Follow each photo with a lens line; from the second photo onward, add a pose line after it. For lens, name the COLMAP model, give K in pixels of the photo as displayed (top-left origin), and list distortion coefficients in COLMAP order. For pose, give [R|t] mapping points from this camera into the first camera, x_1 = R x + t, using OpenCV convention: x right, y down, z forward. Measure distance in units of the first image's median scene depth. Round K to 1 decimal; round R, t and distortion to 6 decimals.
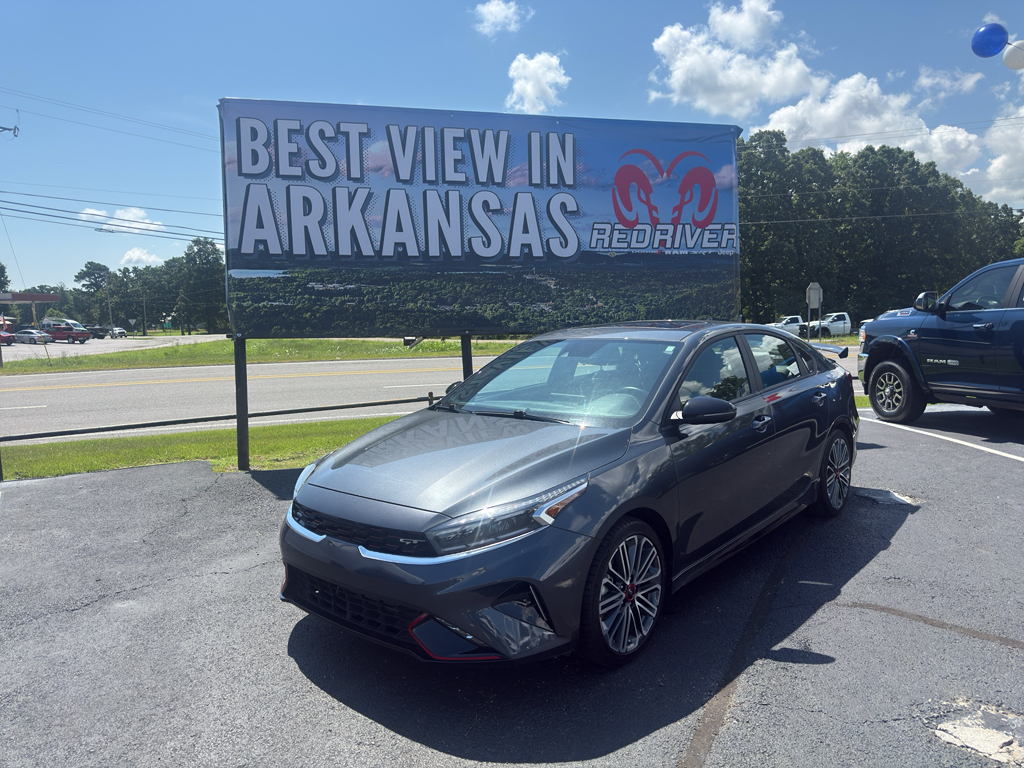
lens RADIAL K [[724.7, 0, 500.3], [0, 724.7, 407.7], [0, 0, 1]] dist [0.094374, -0.164268]
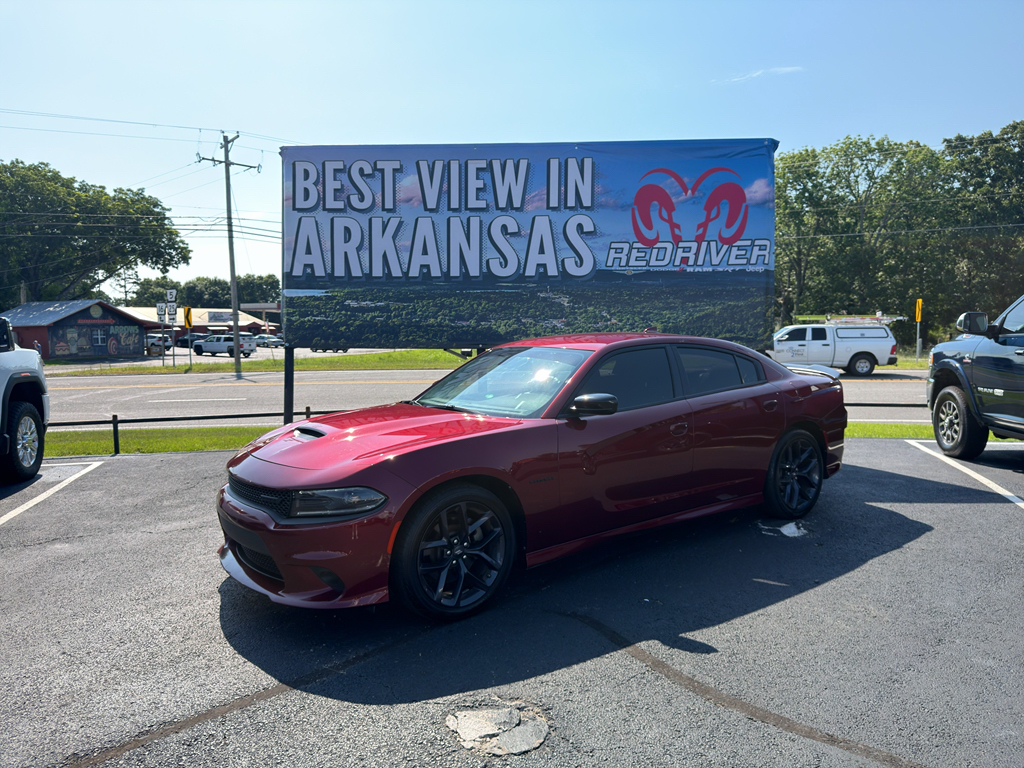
lens RADIAL K [[724.7, 0, 507.5], [0, 724.7, 399.0], [0, 0, 1]] dist [0.094374, -0.164268]
pose [[0.955008, 0.042036, -0.293586, 0.313708], [-0.048933, 0.998671, -0.016183, -0.009717], [0.292516, 0.029821, 0.955796, -0.017694]]
